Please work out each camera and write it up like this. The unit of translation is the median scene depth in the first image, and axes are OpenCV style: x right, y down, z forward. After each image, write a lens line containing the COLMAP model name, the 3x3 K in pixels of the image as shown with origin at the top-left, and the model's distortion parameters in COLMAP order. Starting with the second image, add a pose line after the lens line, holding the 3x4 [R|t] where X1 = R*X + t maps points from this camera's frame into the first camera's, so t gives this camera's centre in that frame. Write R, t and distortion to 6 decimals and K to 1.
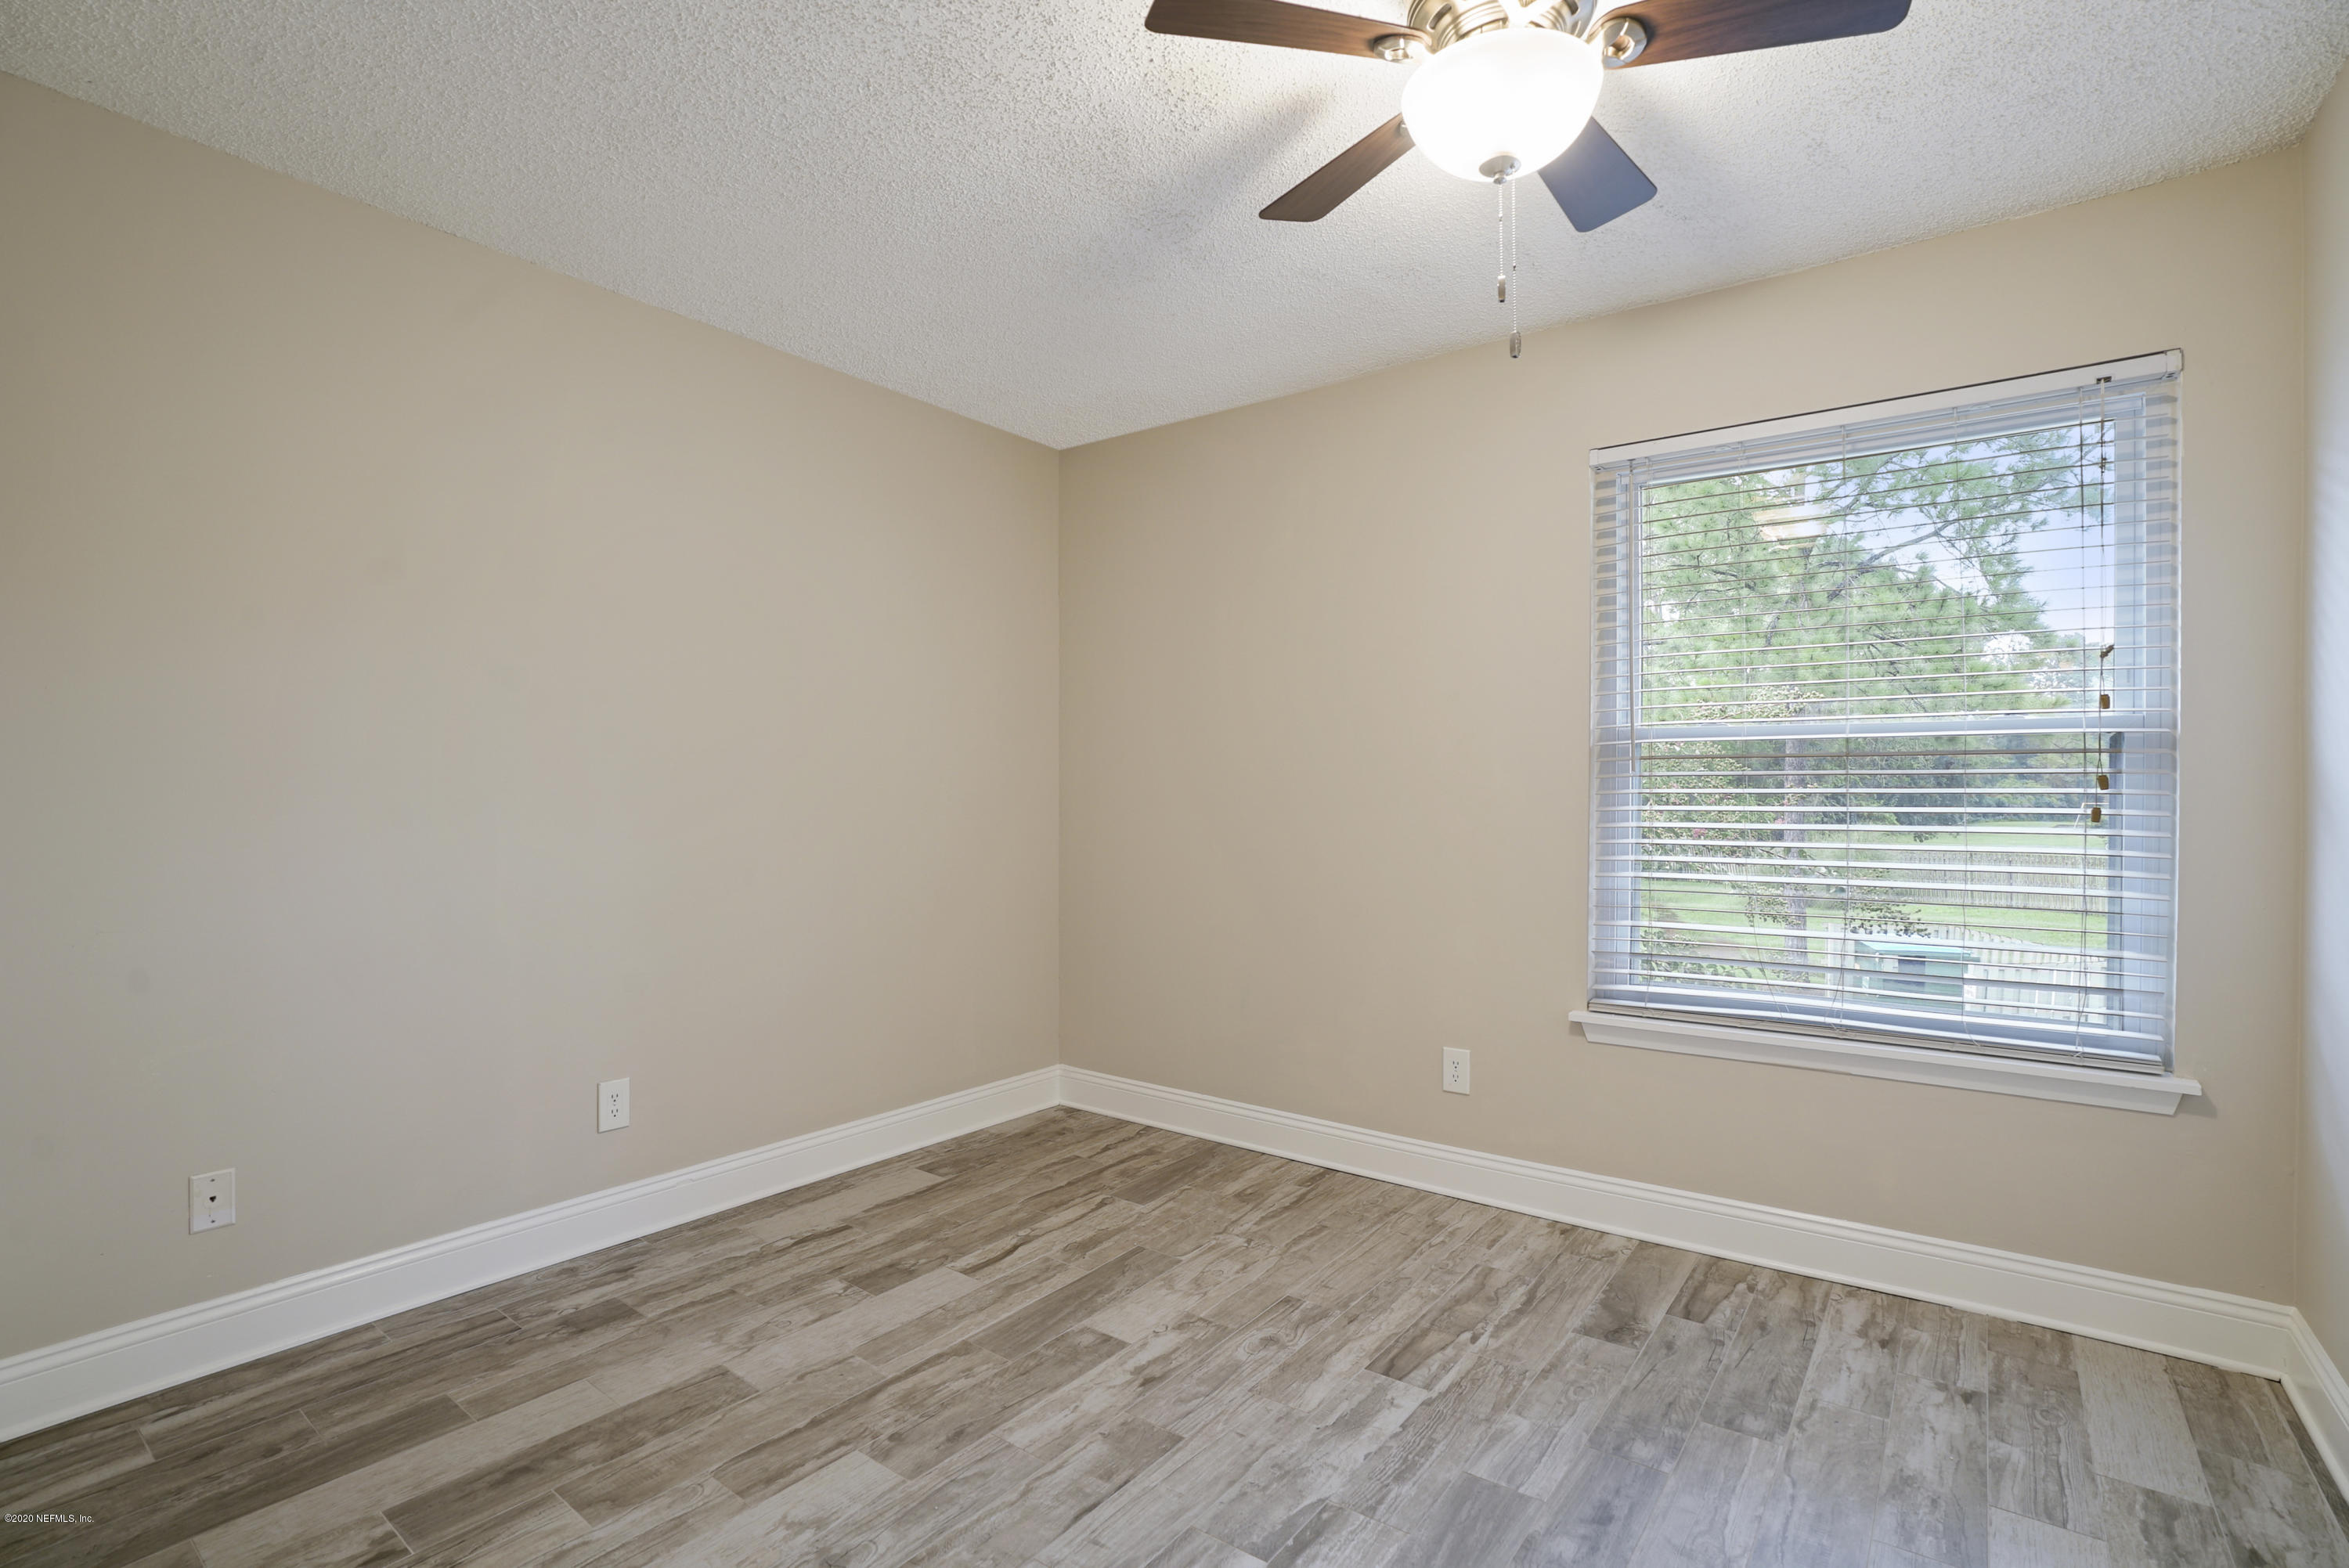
lens RADIAL K [[1074.9, 0, 1161.4], [0, 1074.9, 778.3], [0, 0, 1]] dist [-0.056333, 0.017326]
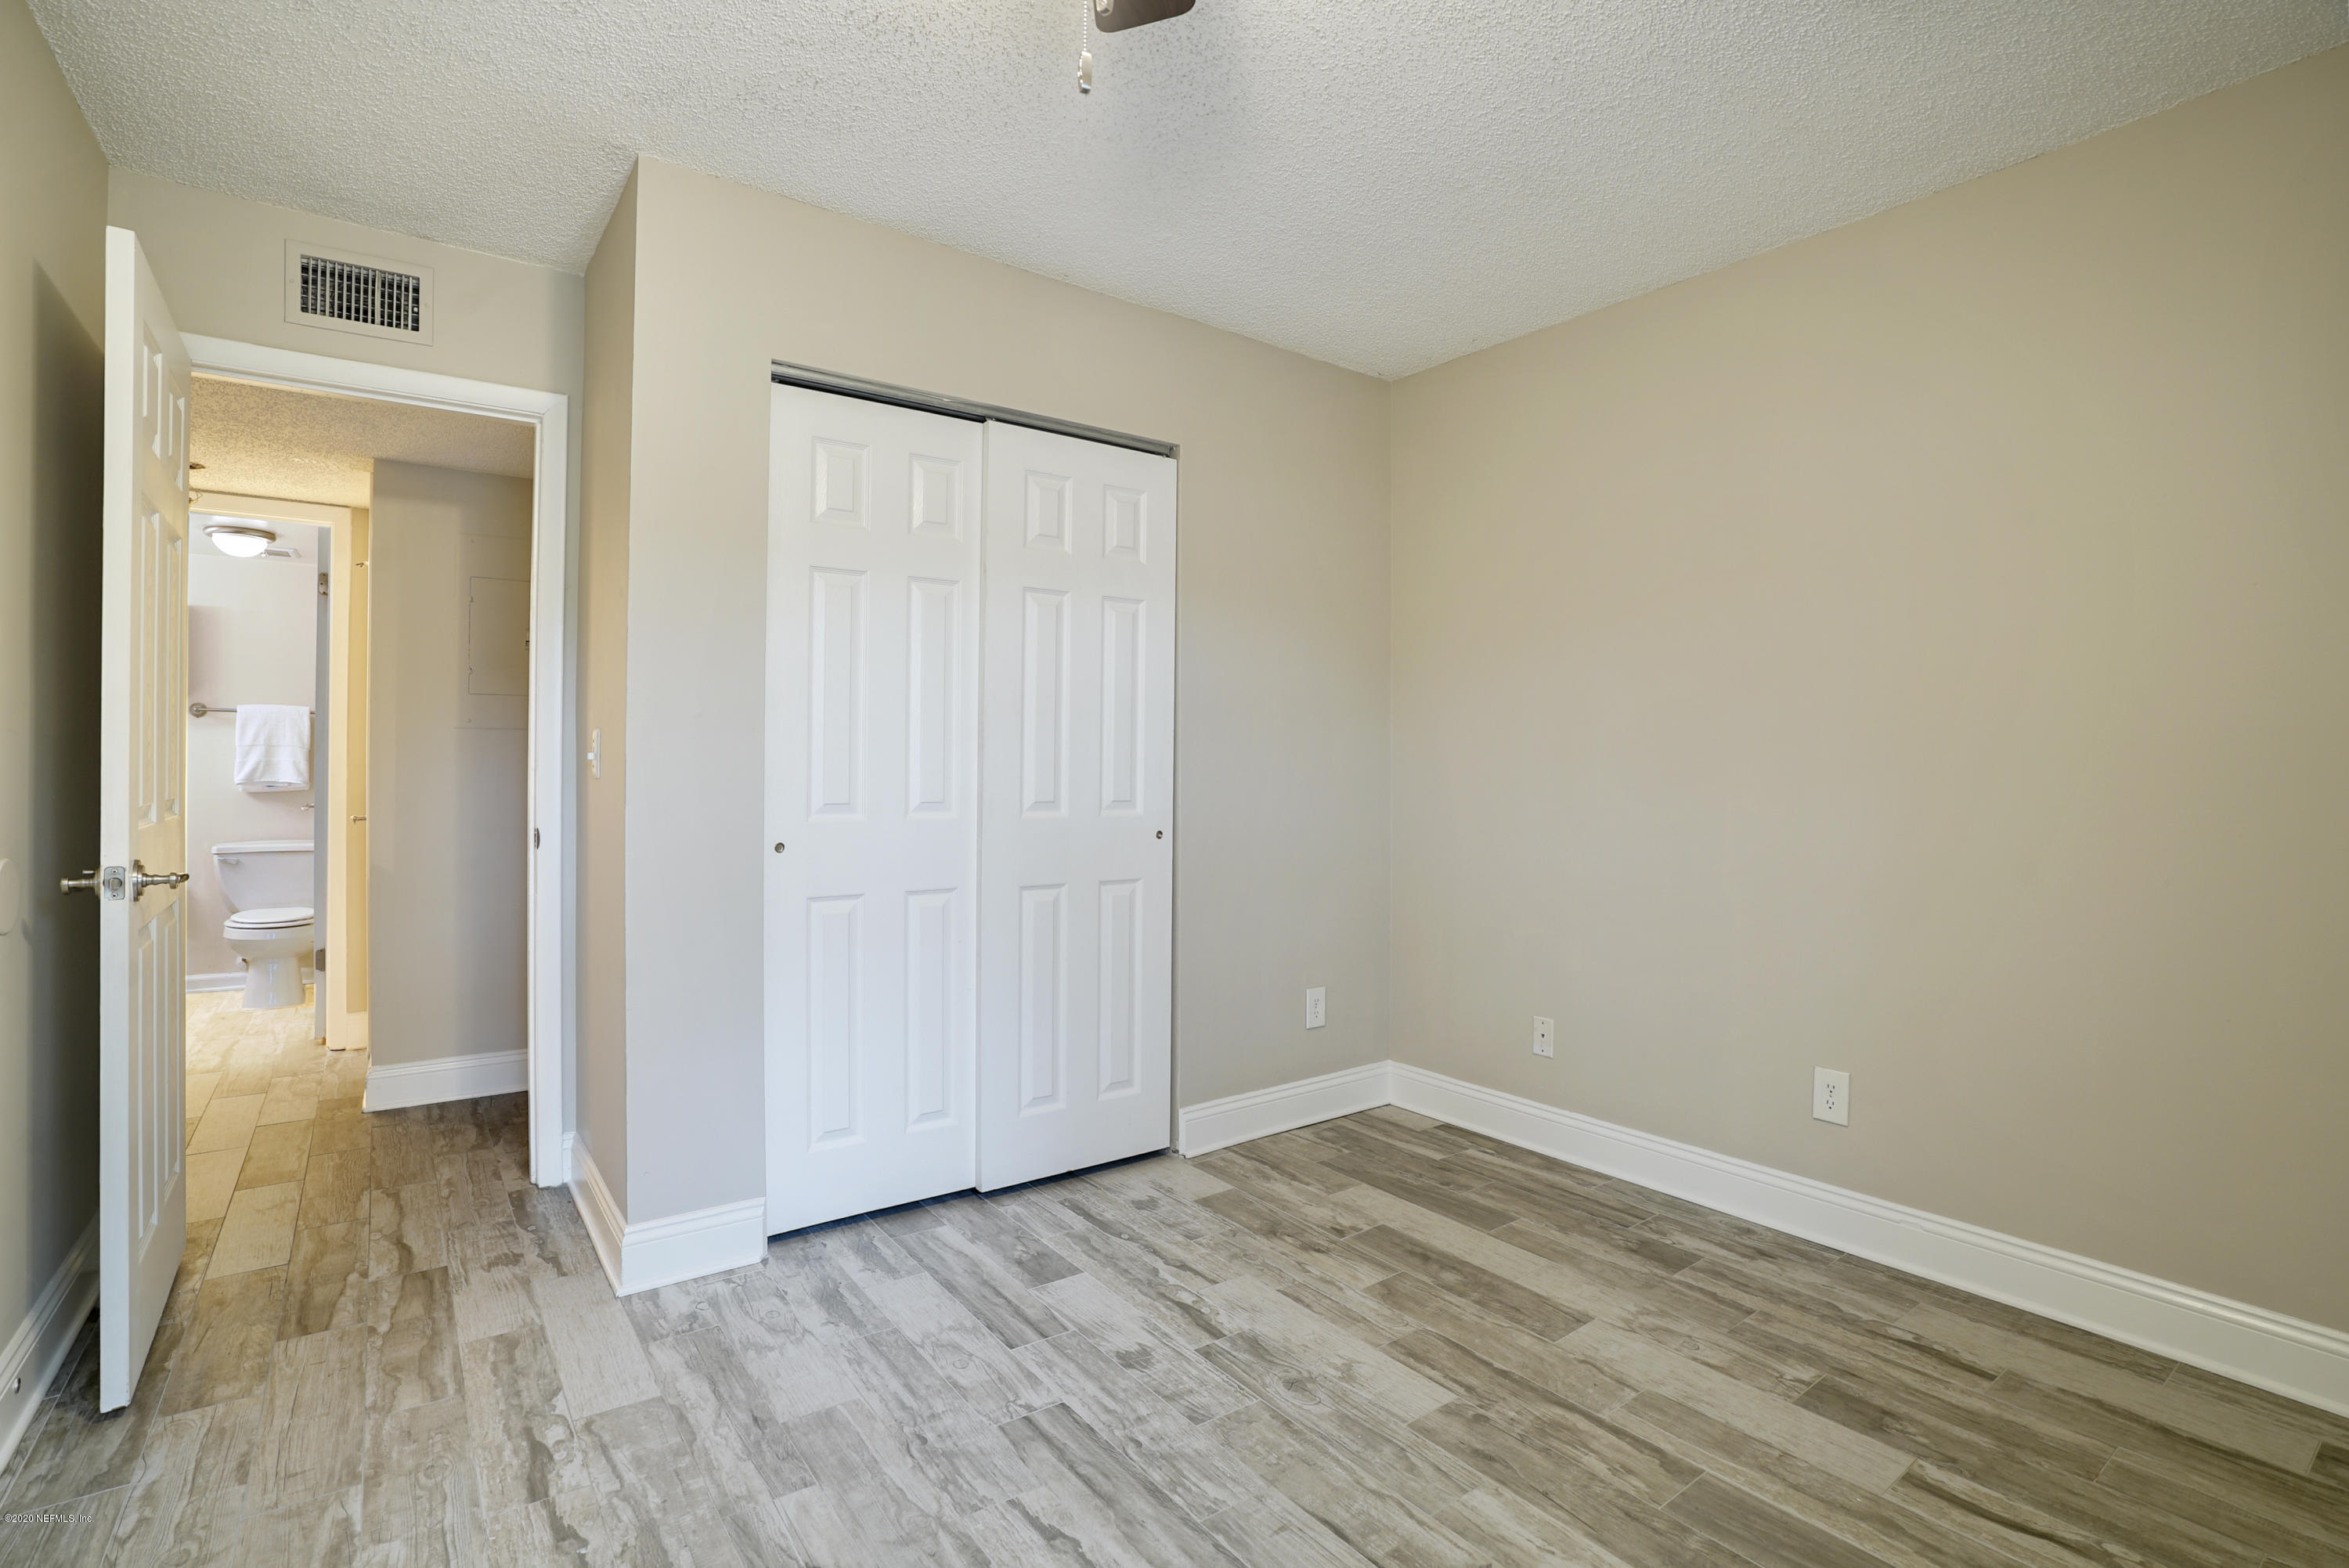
lens RADIAL K [[1074.9, 0, 1161.4], [0, 1074.9, 778.3], [0, 0, 1]] dist [-0.056333, 0.017326]
pose [[-0.254147, 0.012560, -0.967084, 0.629577], [0.000118, 0.999916, 0.012955, 0.022983], [0.967166, 0.003179, -0.254127, 0.809449]]
